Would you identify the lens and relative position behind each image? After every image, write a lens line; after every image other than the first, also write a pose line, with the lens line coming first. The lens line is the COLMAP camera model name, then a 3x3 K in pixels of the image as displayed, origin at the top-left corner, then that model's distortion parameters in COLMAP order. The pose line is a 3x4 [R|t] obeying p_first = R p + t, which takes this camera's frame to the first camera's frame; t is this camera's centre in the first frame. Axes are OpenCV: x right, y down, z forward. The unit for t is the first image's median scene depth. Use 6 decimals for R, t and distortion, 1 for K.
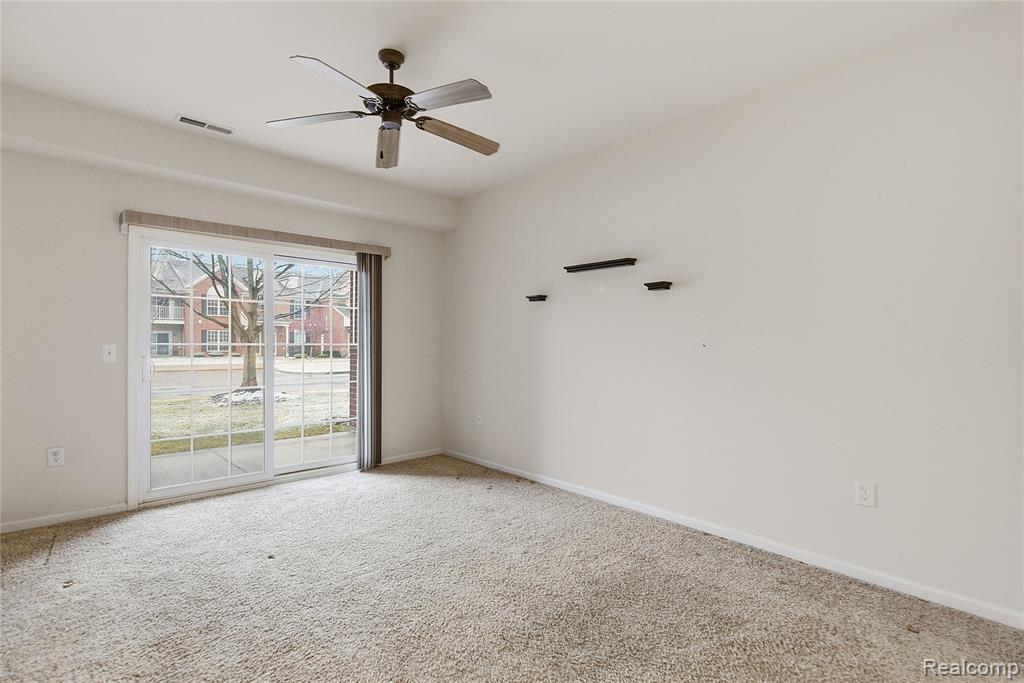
lens RADIAL K [[462.0, 0, 512.0], [0, 462.0, 341.5], [0, 0, 1]] dist [-0.000325, 0.000080]
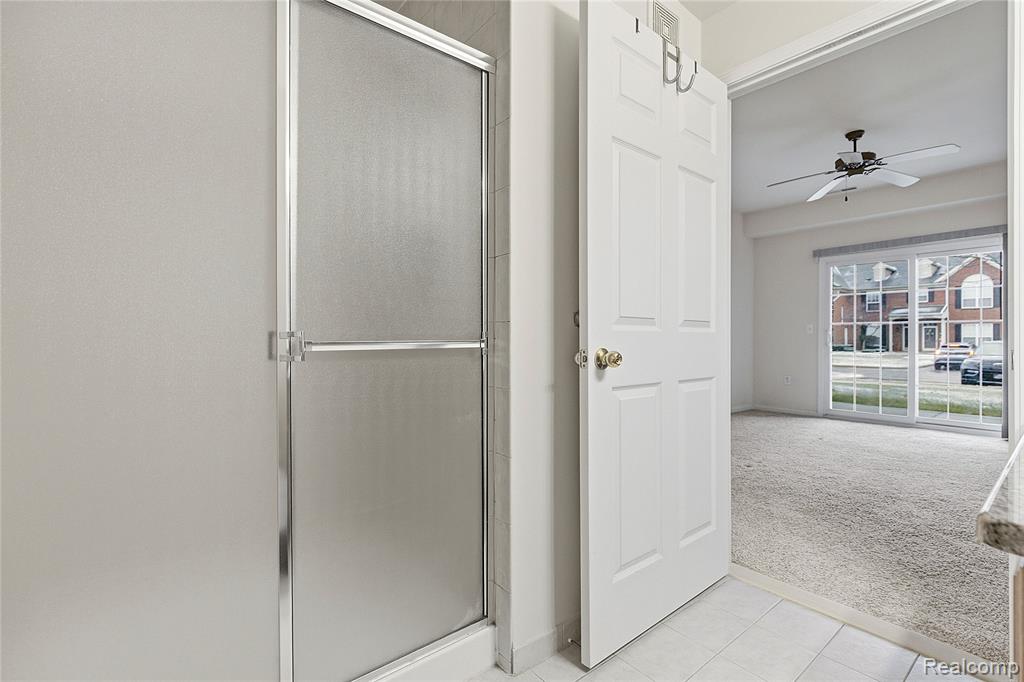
lens RADIAL K [[462.0, 0, 512.0], [0, 462.0, 341.0], [0, 0, 1]] dist [-0.000325, 0.000080]
pose [[-0.096833, 0.007251, -0.995274, 1.071196], [0.003695, 0.999969, 0.006926, 0.055055], [0.995294, -0.003006, -0.096857, -0.010865]]
